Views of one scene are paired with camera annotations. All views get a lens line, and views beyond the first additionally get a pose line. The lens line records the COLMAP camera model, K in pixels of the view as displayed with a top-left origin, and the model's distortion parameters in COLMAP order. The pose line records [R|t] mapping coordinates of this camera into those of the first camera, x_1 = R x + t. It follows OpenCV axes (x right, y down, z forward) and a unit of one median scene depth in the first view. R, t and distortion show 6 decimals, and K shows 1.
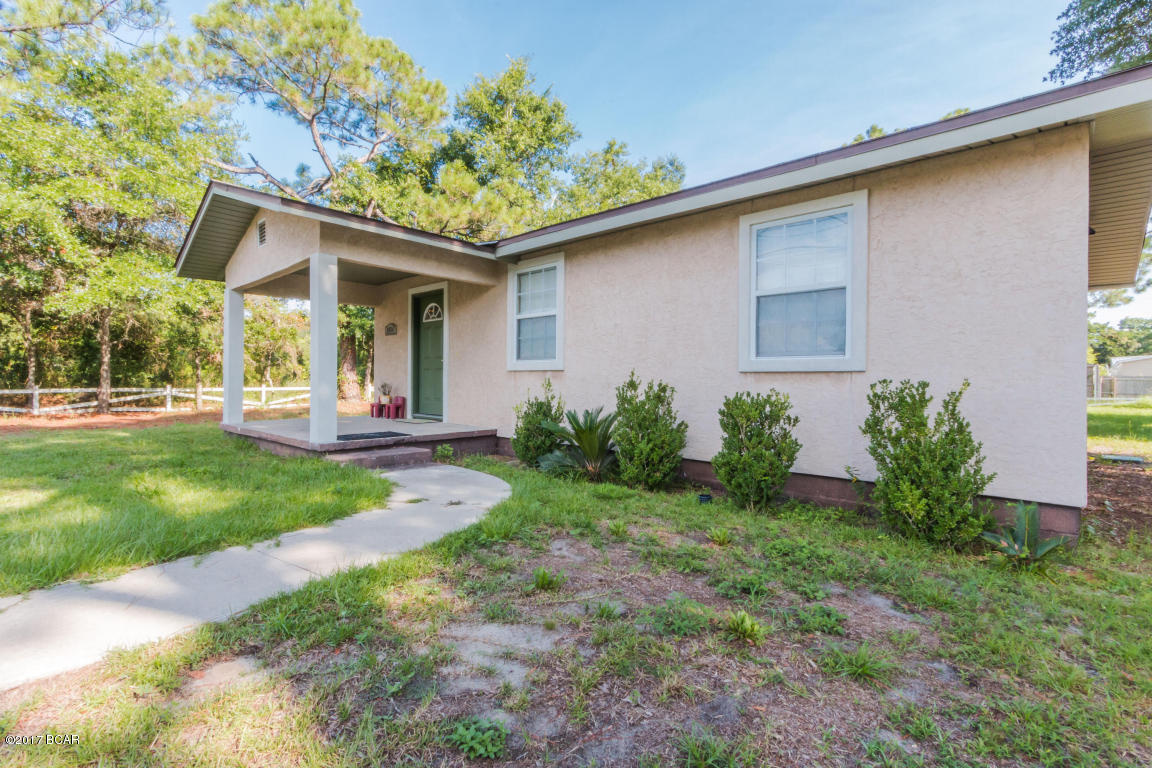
lens RADIAL K [[524.4, 0, 576.8], [0, 524.4, 387.0], [0, 0, 1]] dist [0.000390, -0.000223]
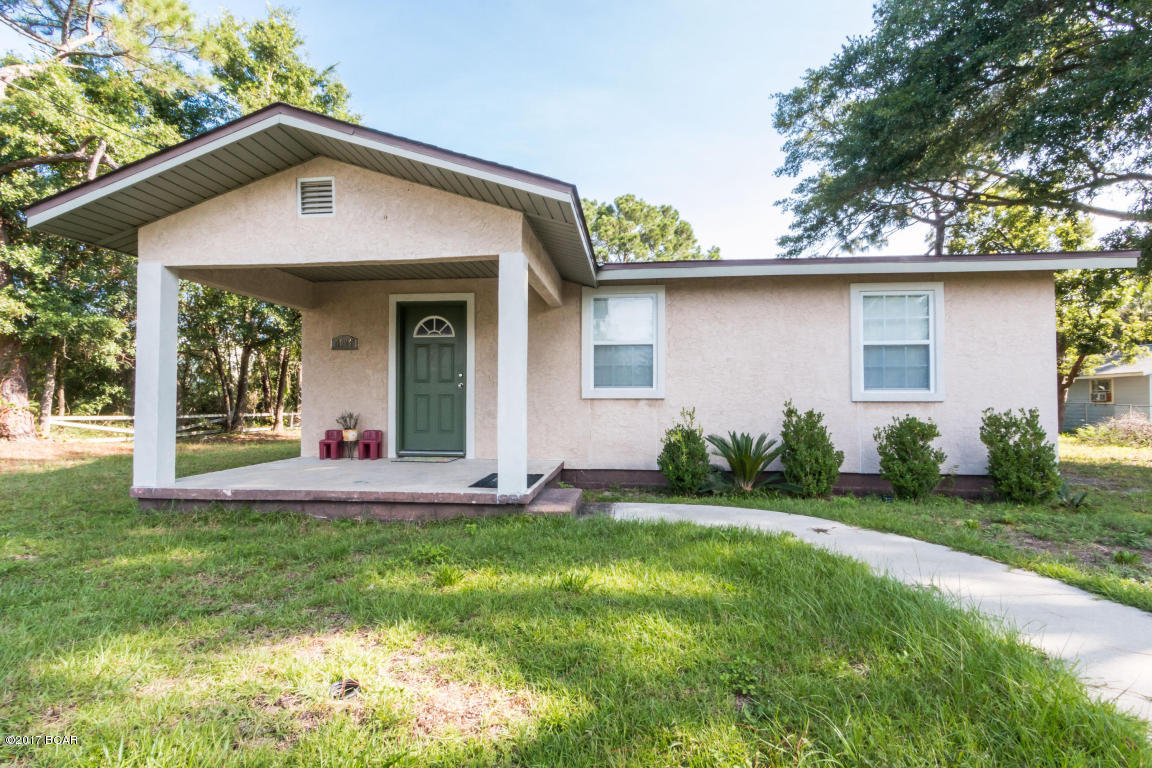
lens RADIAL K [[524.4, 0, 576.8], [0, 524.4, 387.0], [0, 0, 1]] dist [0.000390, -0.000223]
pose [[0.801390, 0.008463, 0.598082, -0.659800], [0.013391, 0.999395, -0.032085, -0.020062], [-0.597992, 0.033721, 0.800792, 0.230521]]
